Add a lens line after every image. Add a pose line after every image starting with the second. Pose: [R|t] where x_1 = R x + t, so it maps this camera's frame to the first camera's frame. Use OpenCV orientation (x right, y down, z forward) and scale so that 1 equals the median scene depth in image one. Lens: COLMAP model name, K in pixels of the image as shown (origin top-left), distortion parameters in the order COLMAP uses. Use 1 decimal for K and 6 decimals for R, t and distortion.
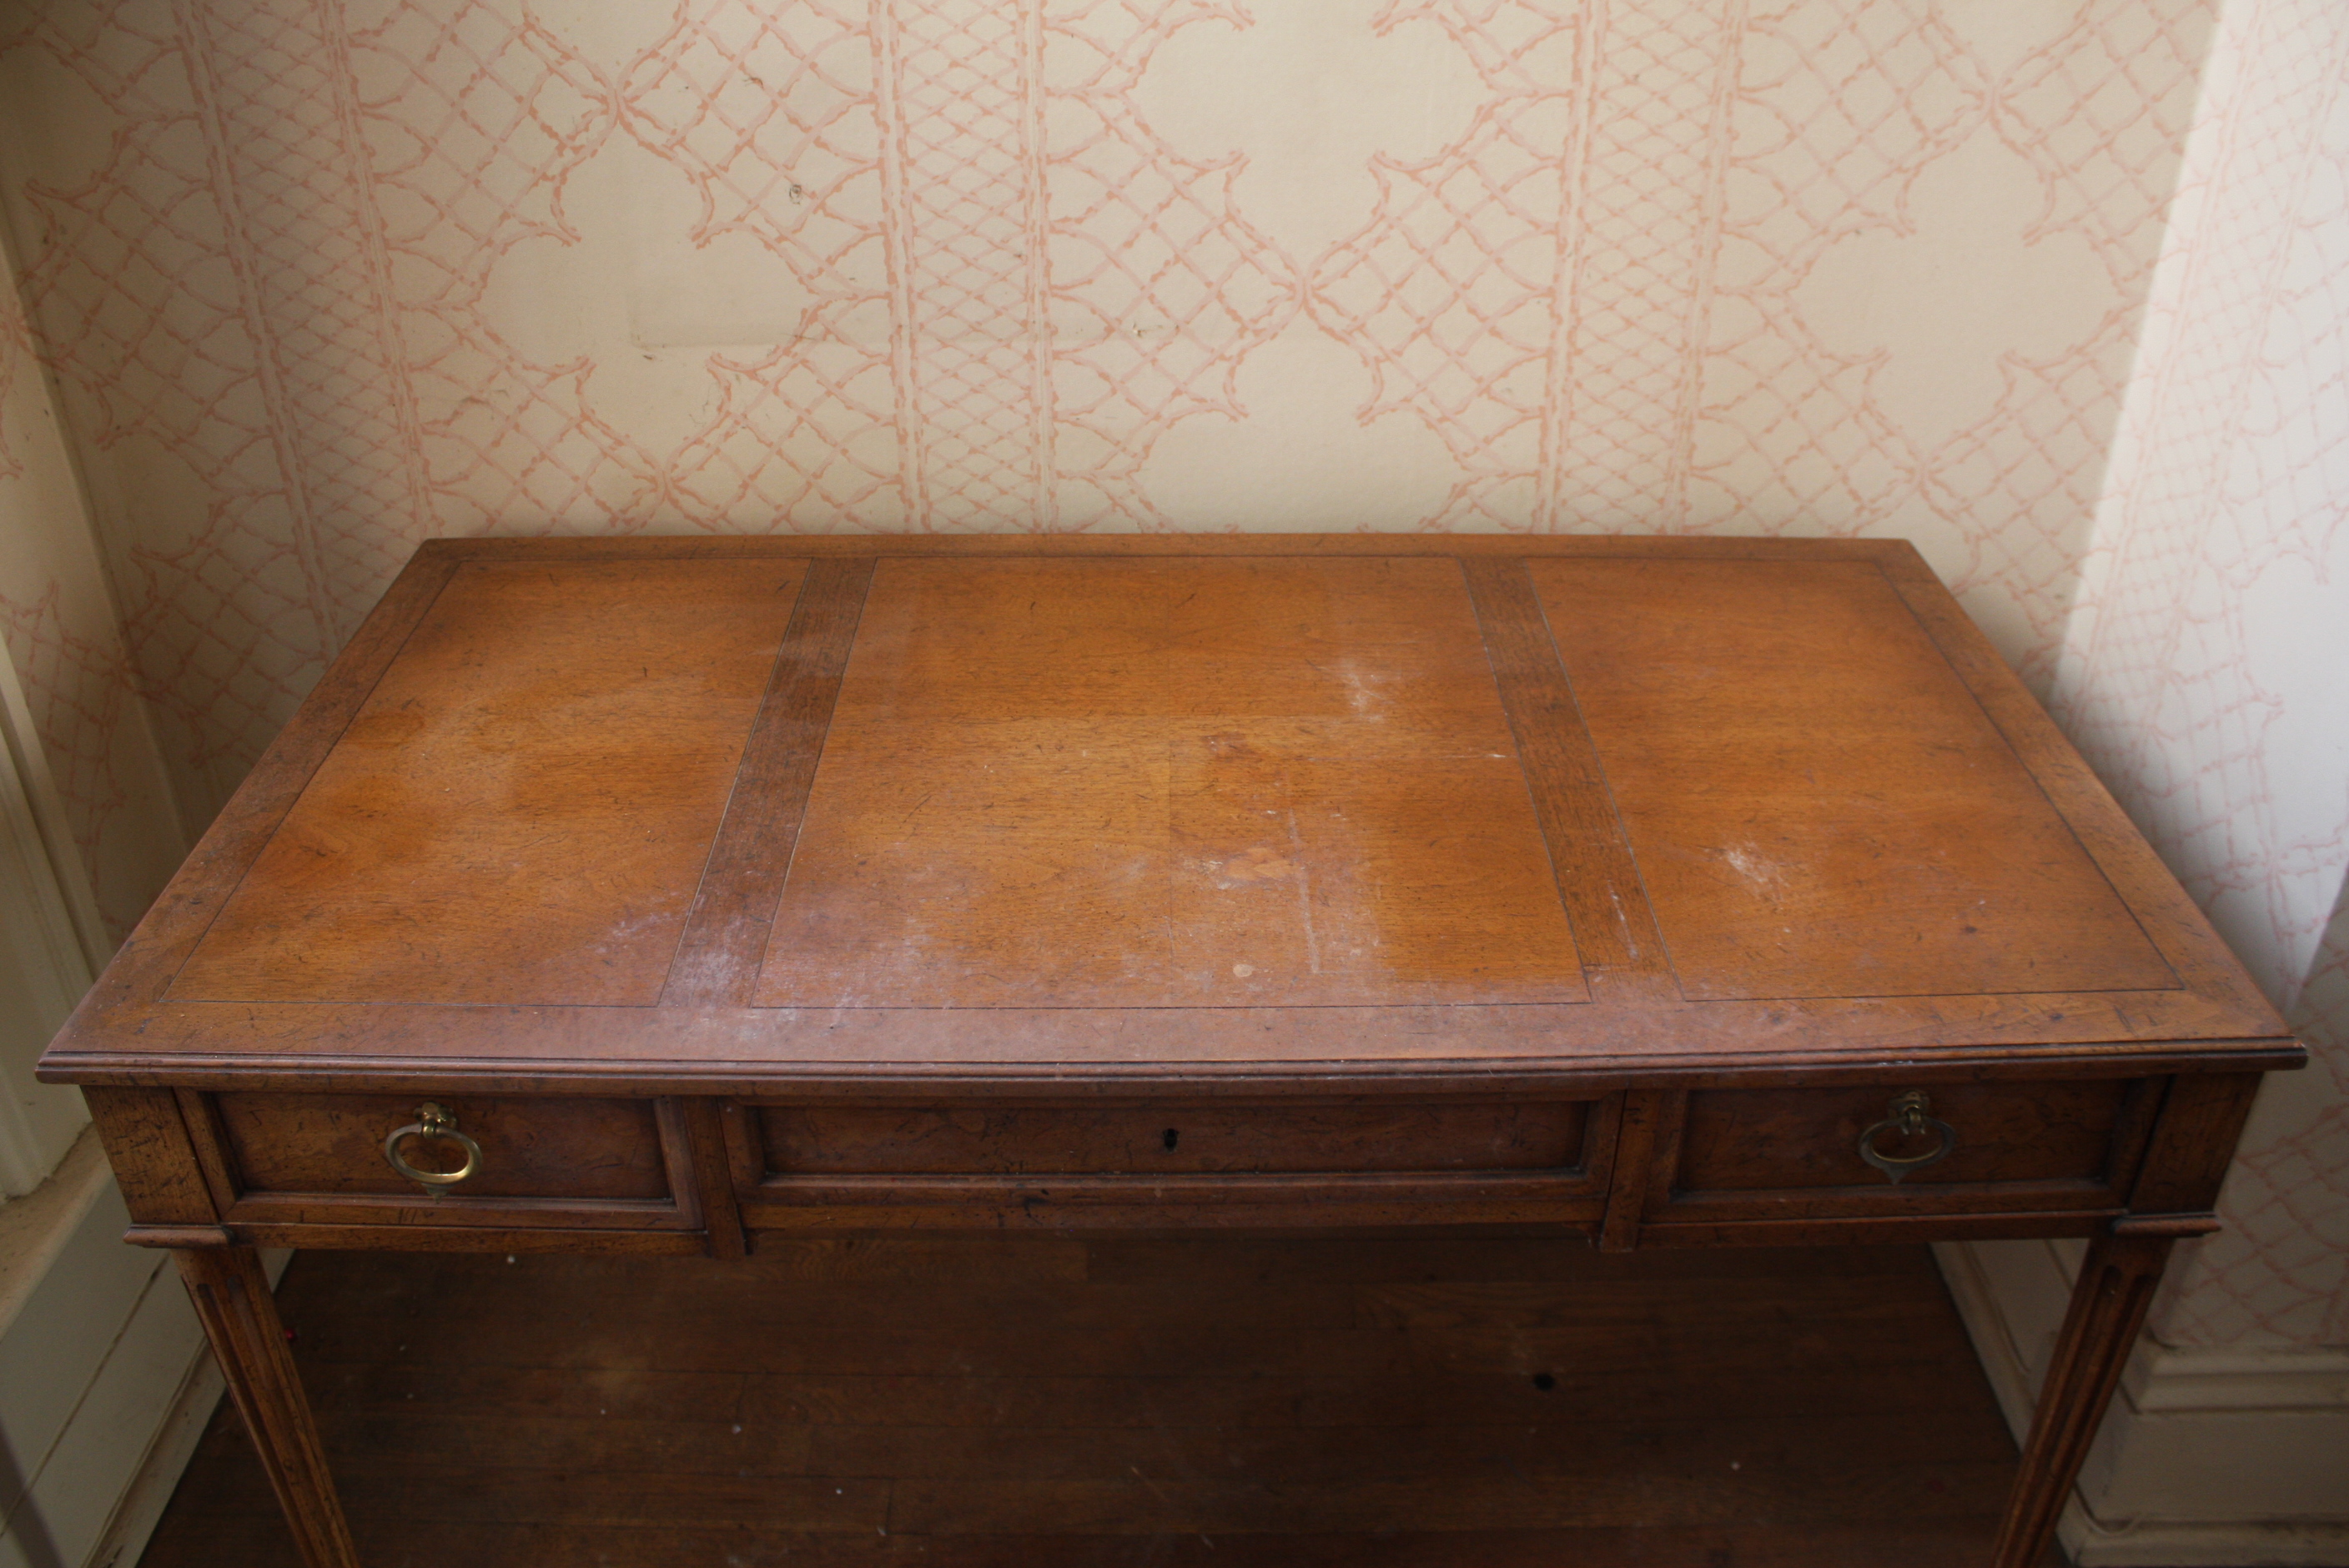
lens RADIAL K [[1963.9, 0, 1174.2], [0, 1963.9, 790.9], [0, 0, 1]] dist [-0.169962, 0.153277]
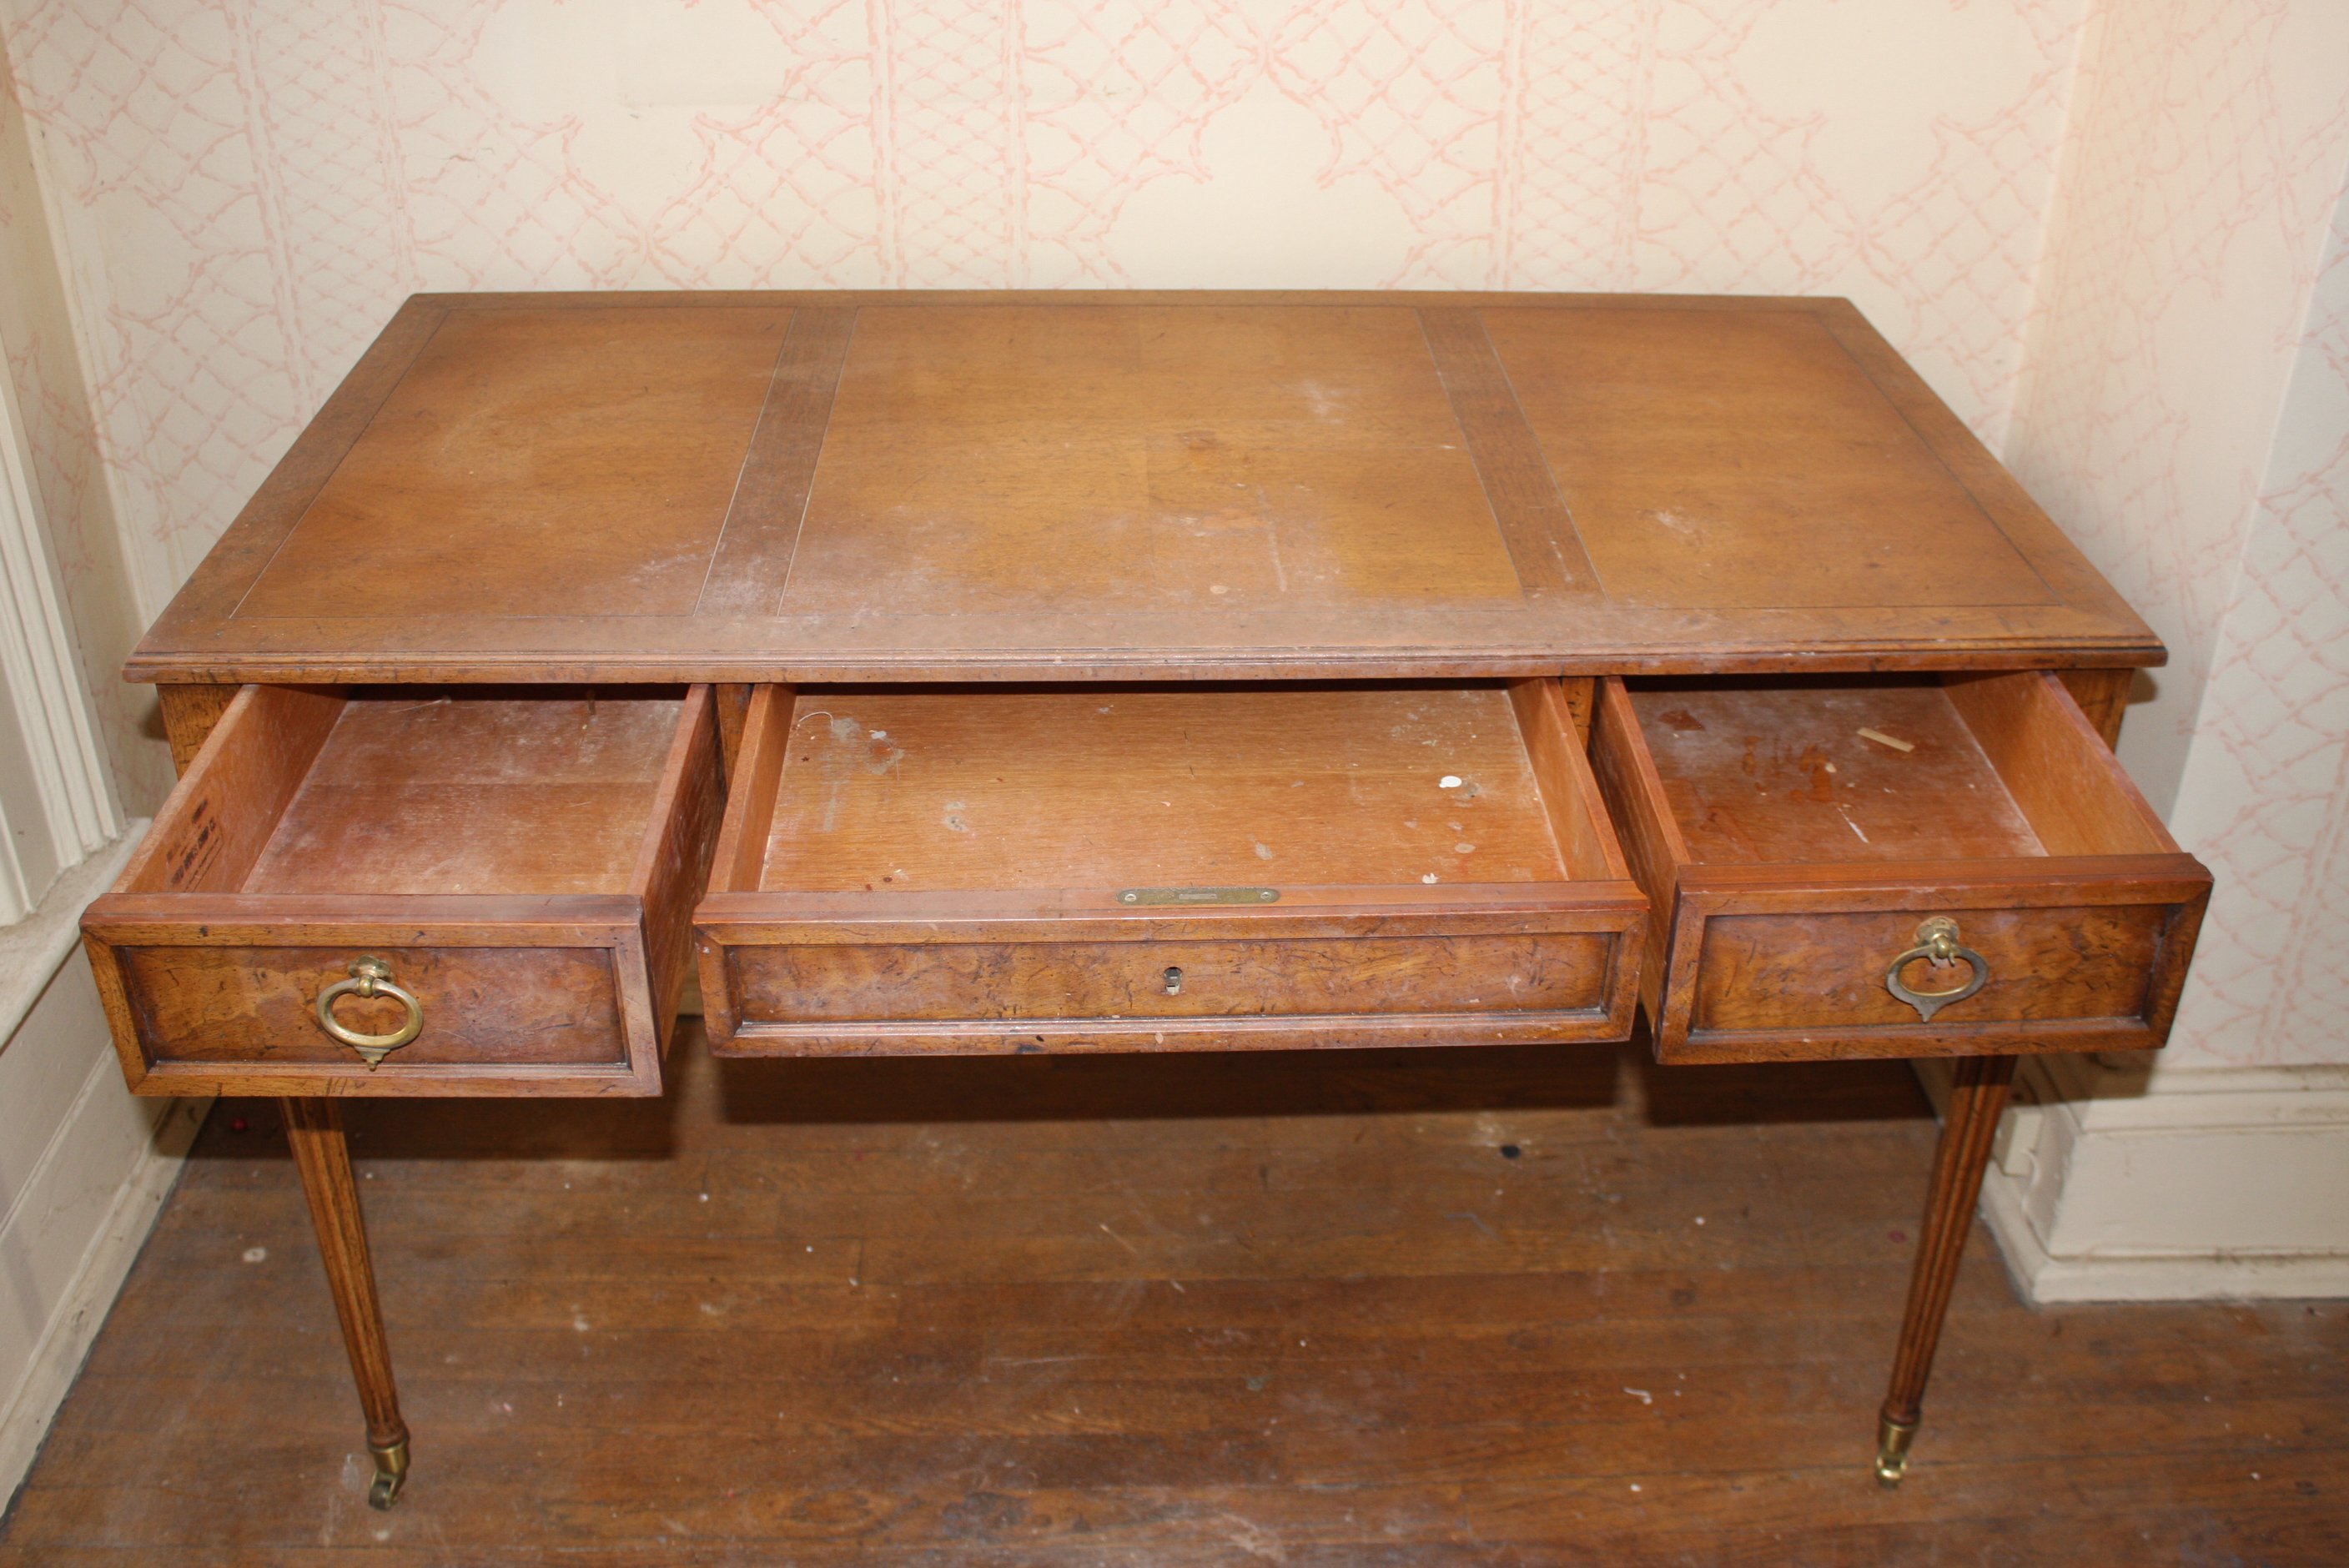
lens RADIAL K [[2297.2, 0, 1172.1], [0, 2297.2, 804.5], [0, 0, 1]] dist [-0.143427, 0.156588]
pose [[0.999551, -0.003598, 0.029752, -0.022675], [0.004107, 0.999846, -0.017067, 0.173533], [-0.029686, 0.017182, 0.999412, -0.222856]]
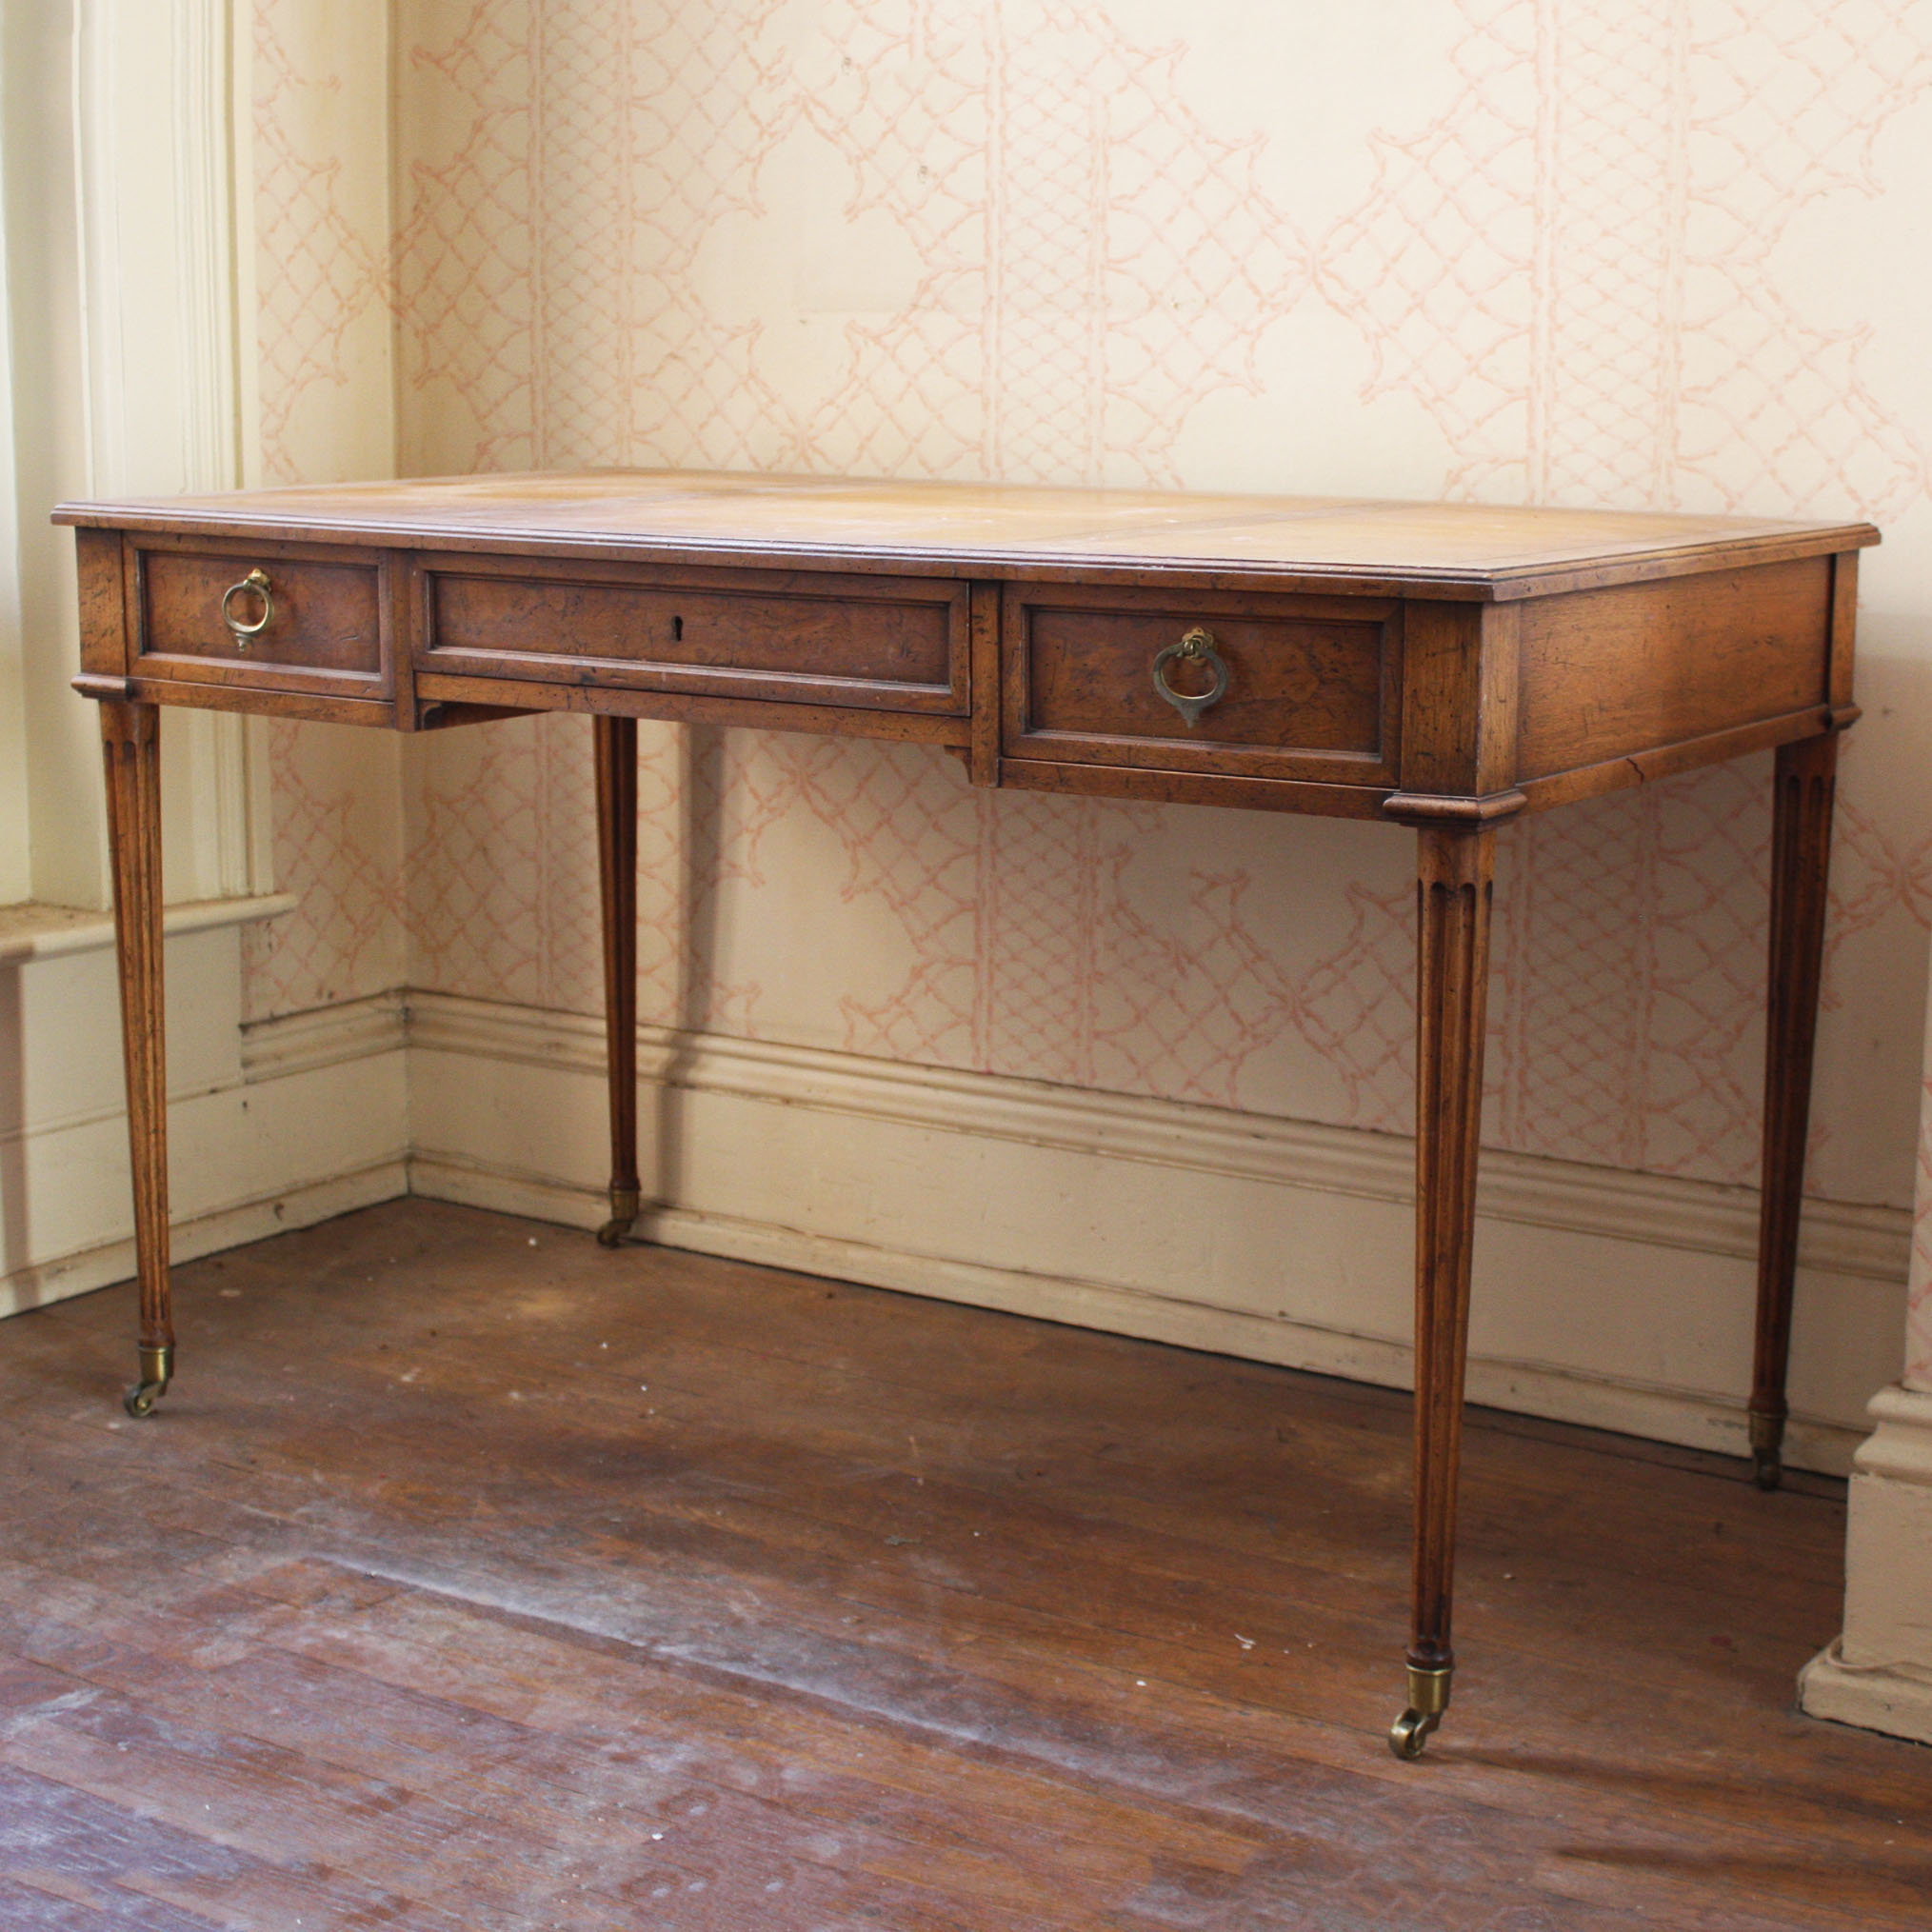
lens RADIAL K [[3354.8, 0, 966.0], [0, 3354.8, 966.0], [0, 0, 1]] dist [-0.106108, 0.192548]
pose [[0.825650, 0.115242, -0.552287, 0.971940], [-0.300522, 0.918315, -0.257652, 0.623973], [0.477481, 0.378705, 0.792839, -0.381982]]
